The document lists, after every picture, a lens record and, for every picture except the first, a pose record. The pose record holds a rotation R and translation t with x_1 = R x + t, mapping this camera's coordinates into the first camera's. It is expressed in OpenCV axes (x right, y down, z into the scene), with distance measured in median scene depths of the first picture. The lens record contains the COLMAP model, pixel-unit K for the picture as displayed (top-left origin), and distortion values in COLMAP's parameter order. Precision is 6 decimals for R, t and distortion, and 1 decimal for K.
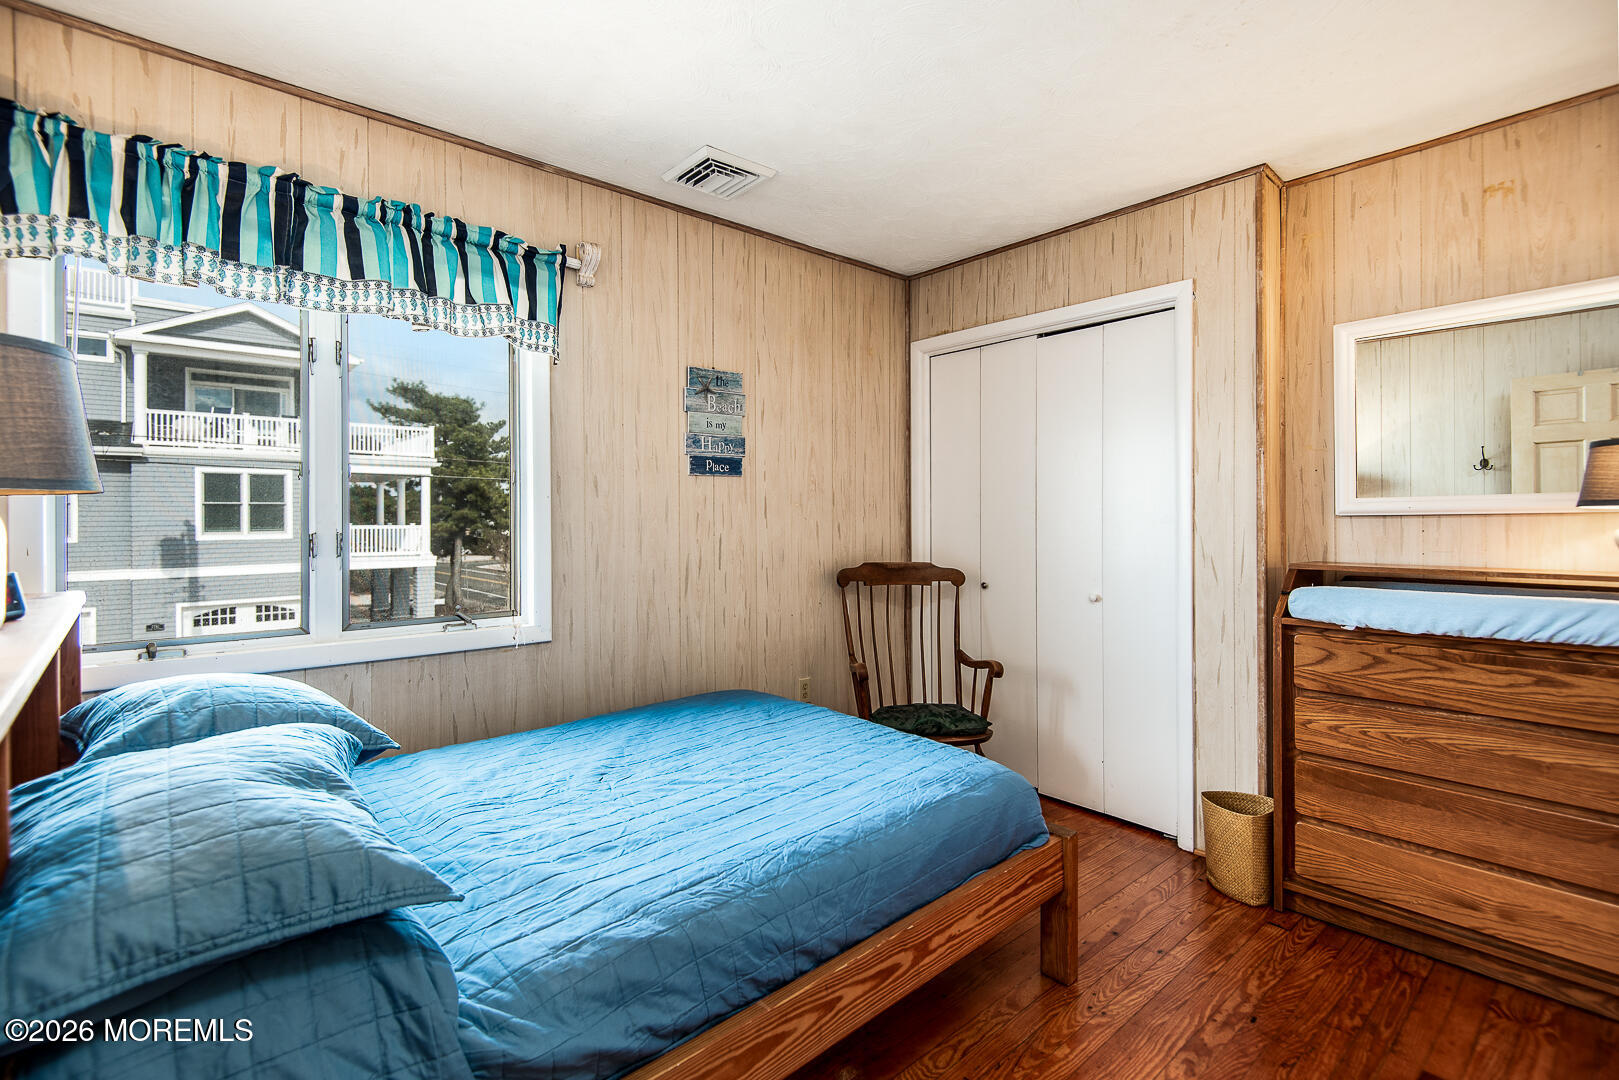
lens RADIAL K [[748.1, 0, 806.8], [0, 748.1, 514.9], [0, 0, 1]] dist [0.043696, -0.000257]
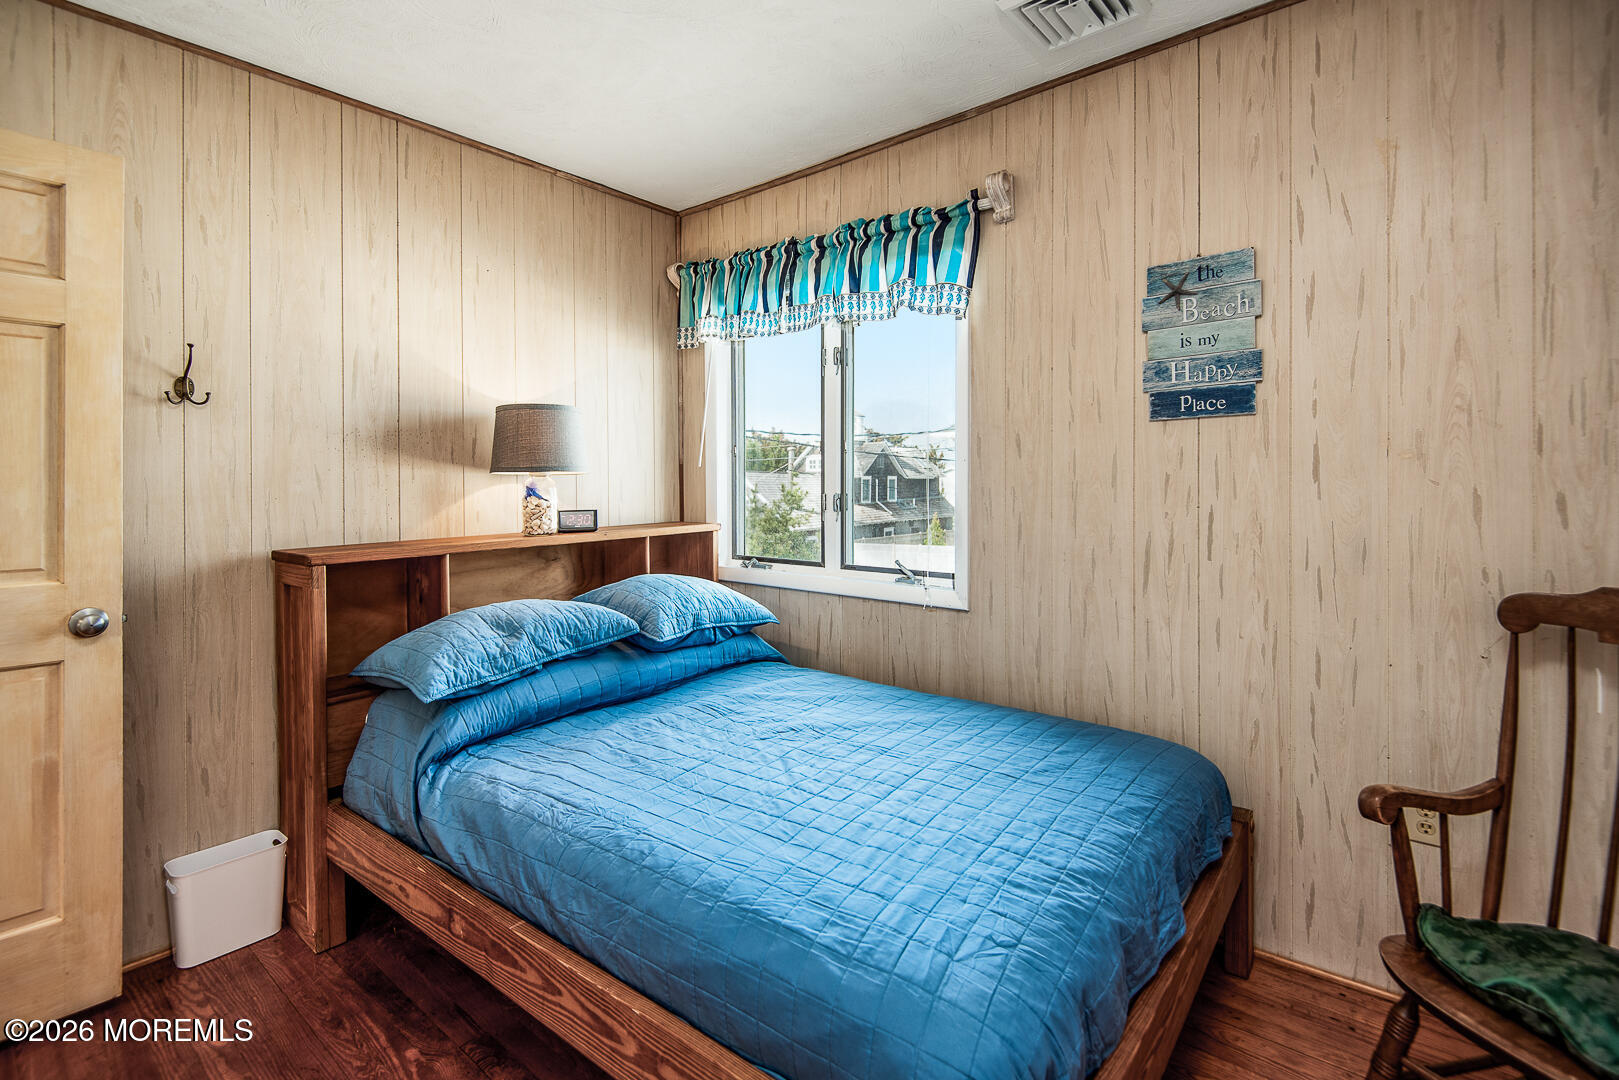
lens RADIAL K [[756.9, 0, 808.6], [0, 756.9, 483.0], [0, 0, 1]] dist [0.023615, -0.000234]
pose [[0.156929, 0.001879, -0.987608, 0.537333], [0.008590, 0.999958, 0.003267, 0.000466], [0.987573, -0.008996, 0.156906, 0.605088]]
